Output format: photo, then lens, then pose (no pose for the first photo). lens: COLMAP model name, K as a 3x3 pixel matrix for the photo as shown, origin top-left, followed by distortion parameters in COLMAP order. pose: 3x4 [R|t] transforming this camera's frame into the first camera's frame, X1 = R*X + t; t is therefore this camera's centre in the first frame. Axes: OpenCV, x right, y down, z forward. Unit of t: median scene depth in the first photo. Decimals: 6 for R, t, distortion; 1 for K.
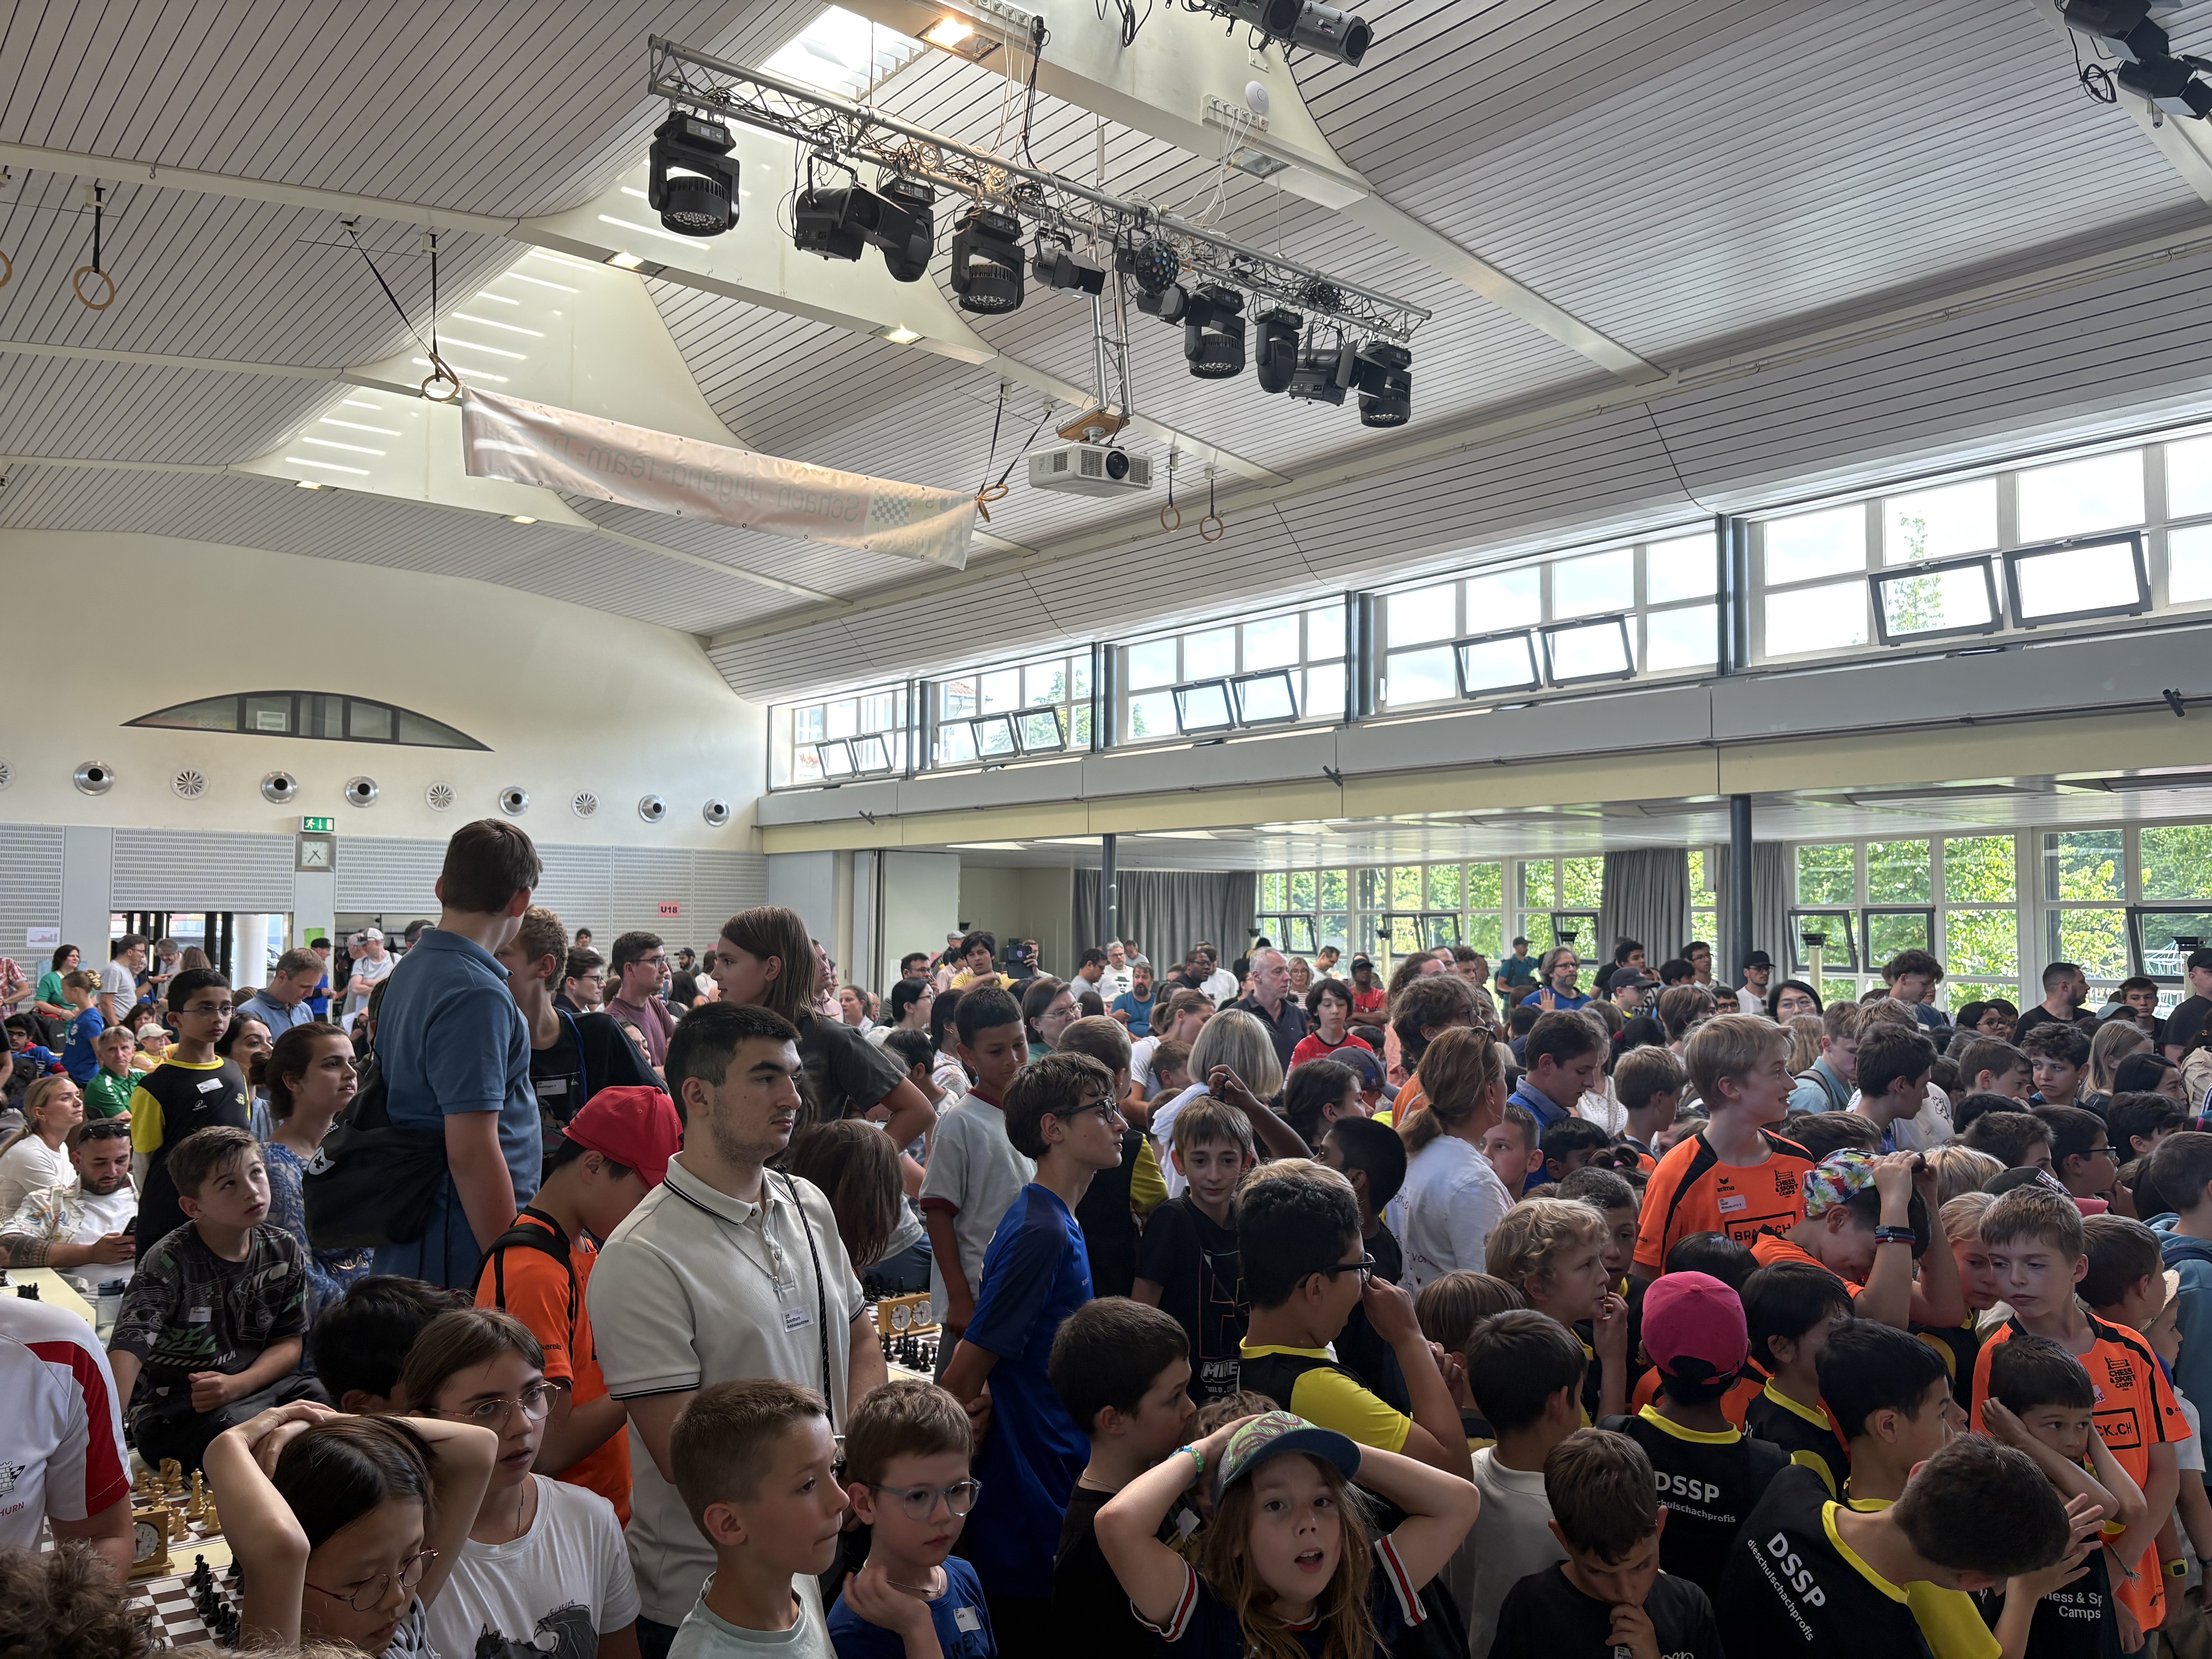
lens RADIAL K [[1688.5, 0, 1115.5], [0, 1688.5, 823.8], [0, 0, 1]] dist [0.054810, -0.055100]
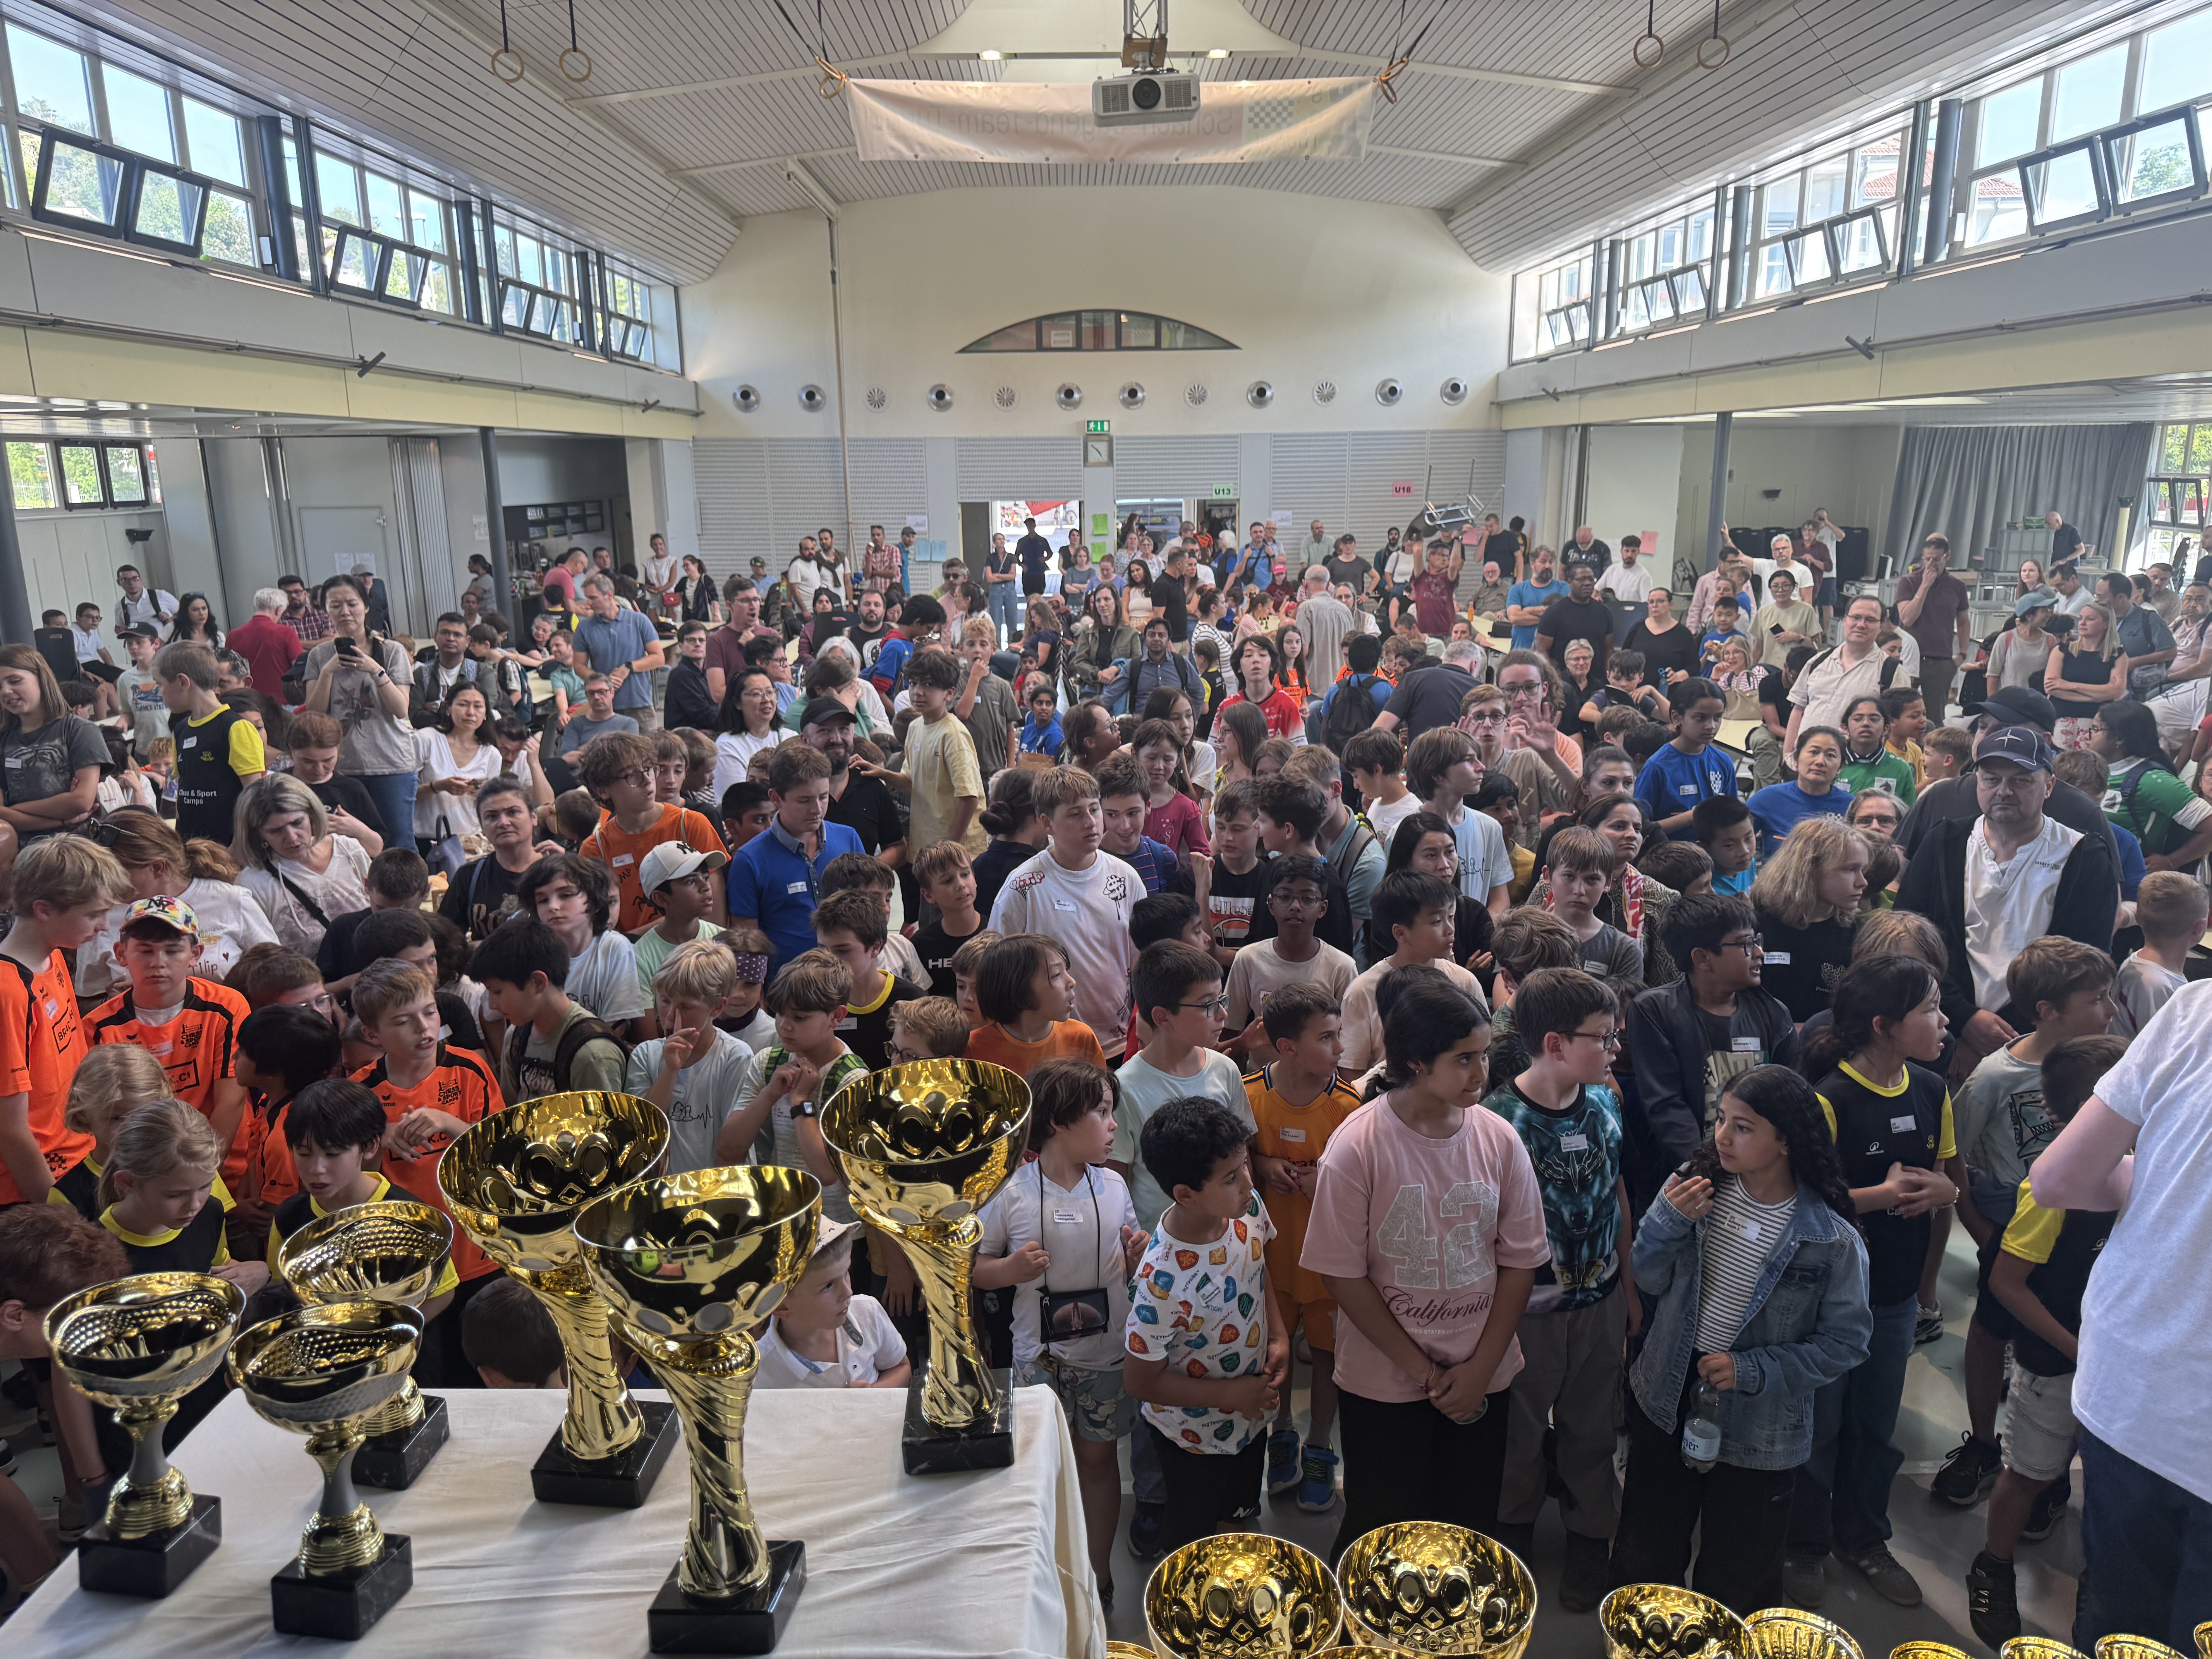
lens RADIAL K [[1582.4, 0, 1098.5], [0, 1582.4, 853.7], [0, 0, 1]] dist [0.036692, -0.037455]
pose [[0.770325, 0.136560, -0.622856, 0.269660], [0.056913, 0.958175, 0.280466, -0.023346], [0.635106, -0.251499, 0.730335, 0.091692]]
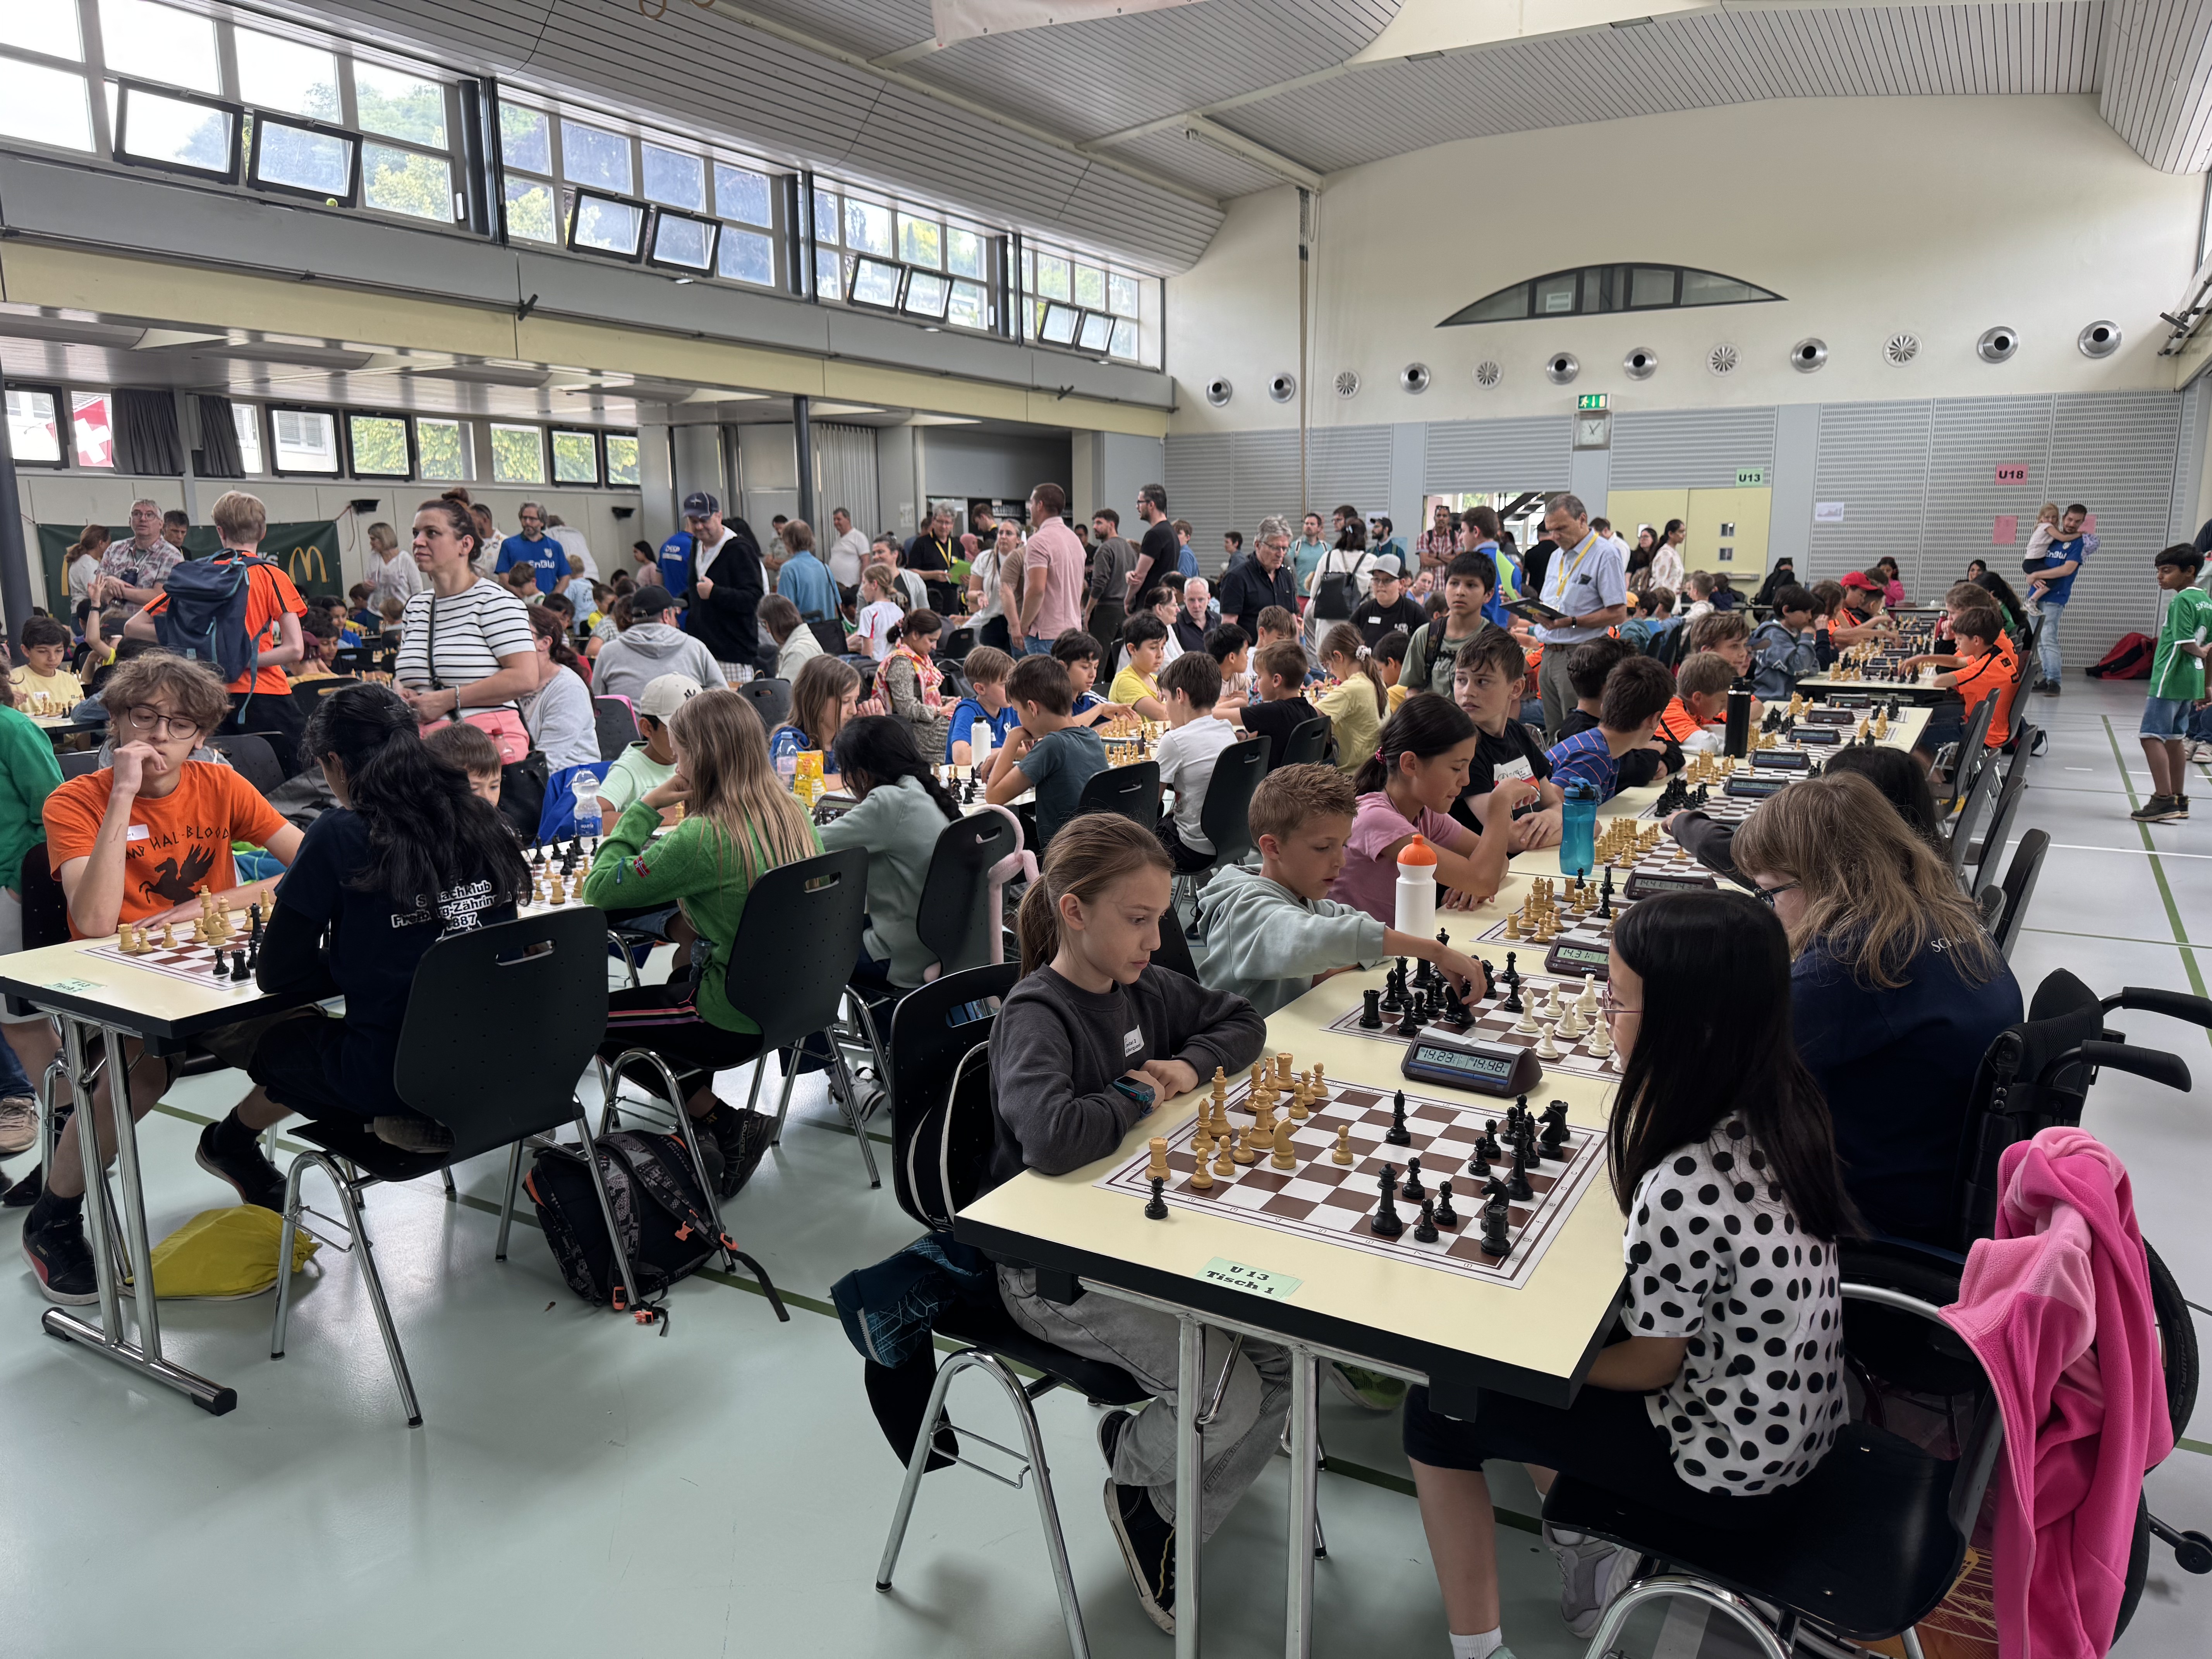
lens RADIAL K [[1582.4, 0, 1099.3], [0, 1582.4, 826.0], [0, 0, 1]] dist [0.036692, -0.037455]
pose [[0.338706, 0.164001, -0.926489, 0.340368], [0.066486, 0.978059, 0.197435, 0.039249], [0.938540, -0.128471, 0.320371, 0.372041]]
